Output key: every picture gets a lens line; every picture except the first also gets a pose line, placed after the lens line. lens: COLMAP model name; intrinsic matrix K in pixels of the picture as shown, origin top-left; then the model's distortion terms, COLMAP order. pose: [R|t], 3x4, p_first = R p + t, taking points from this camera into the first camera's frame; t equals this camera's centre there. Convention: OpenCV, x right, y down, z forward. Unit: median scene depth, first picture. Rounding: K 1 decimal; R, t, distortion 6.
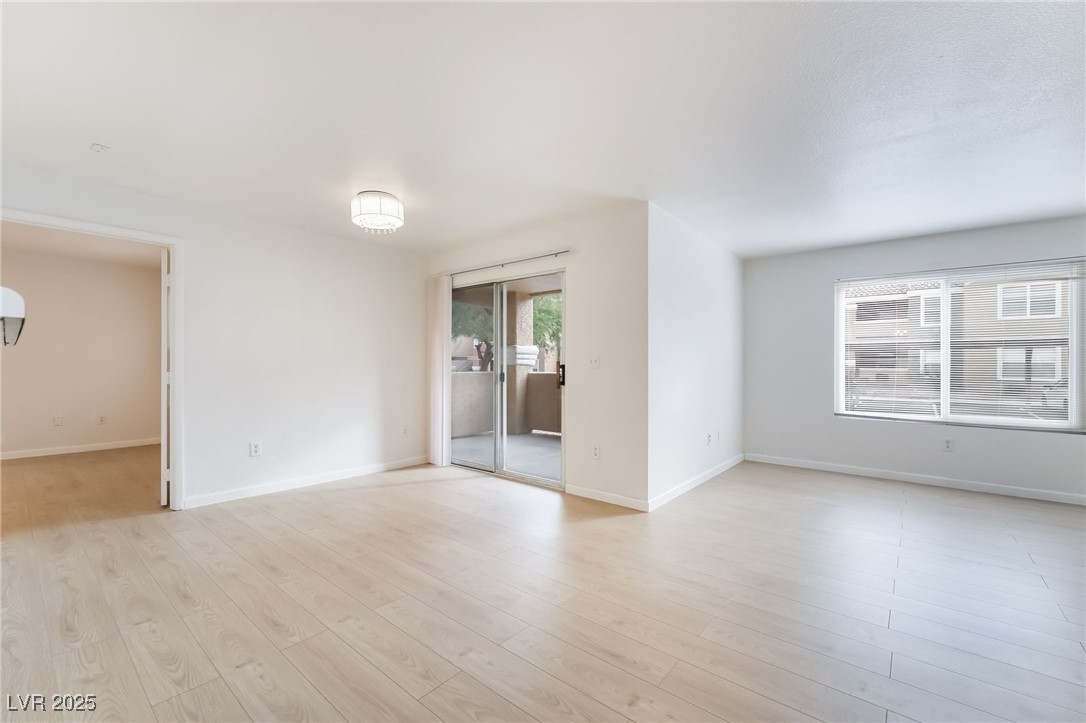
lens RADIAL K [[449.1, 0, 541.7], [0, 449.1, 365.5], [0, 0, 1]] dist [-0.000296, -0.000055]
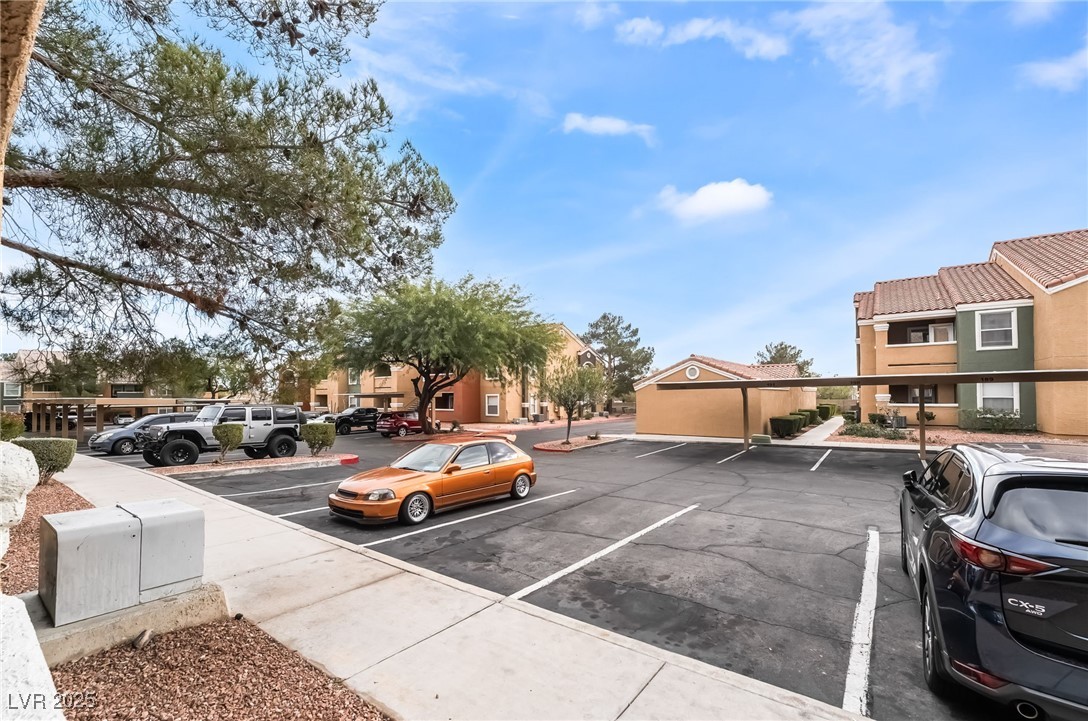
lens RADIAL K [[454.0, 0, 537.9], [0, 454.0, 383.5], [0, 0, 1]] dist [-0.001410, -0.000456]
pose [[0.999355, -0.011050, 0.034163, 0.213343], [0.011886, 0.999632, -0.024365, -0.070919], [-0.033881, 0.024756, 0.999119, 0.893990]]
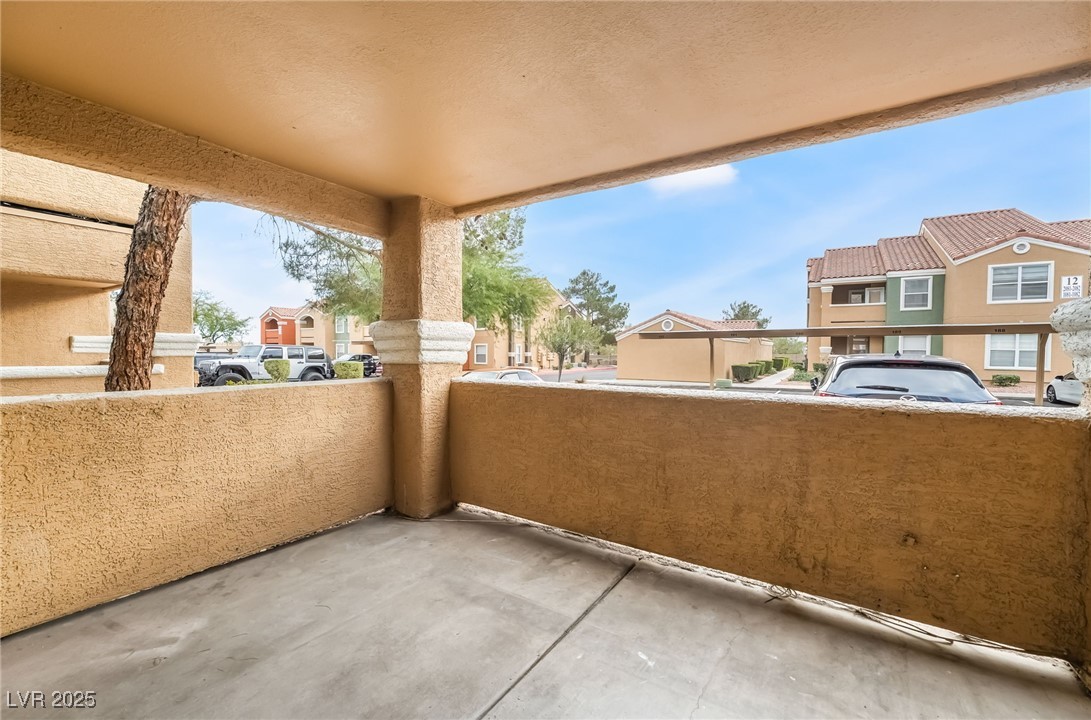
lens RADIAL K [[455.4, 0, 542.3], [0, 455.4, 358.0], [0, 0, 1]] dist [-0.001091, -0.000083]
pose [[0.993891, 0.000542, 0.110365, 0.012080], [-0.002612, 0.999823, 0.018613, -0.015496], [-0.110336, -0.018787, 0.993717, 0.527871]]
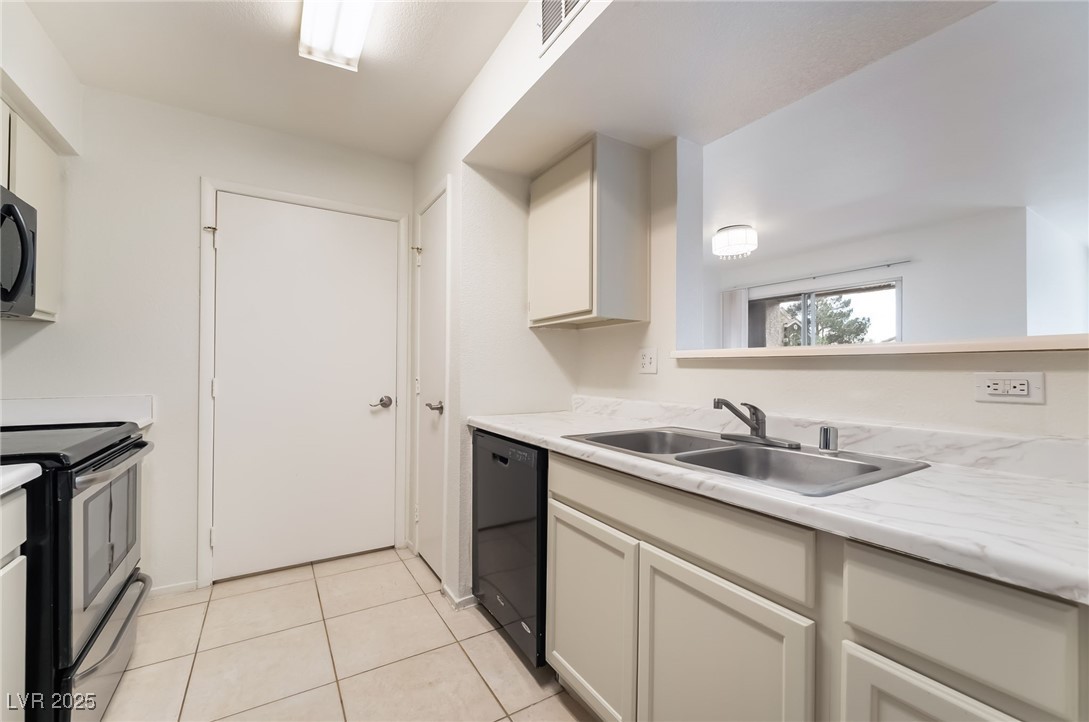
lens RADIAL K [[450.3, 0, 543.2], [0, 450.3, 365.0], [0, 0, 1]] dist [-0.000296, -0.000055]
pose [[0.946857, -0.003272, -0.321639, -0.202521], [0.000270, 0.999956, -0.009378, -0.002139], [0.321655, 0.008793, 0.946816, -0.129624]]
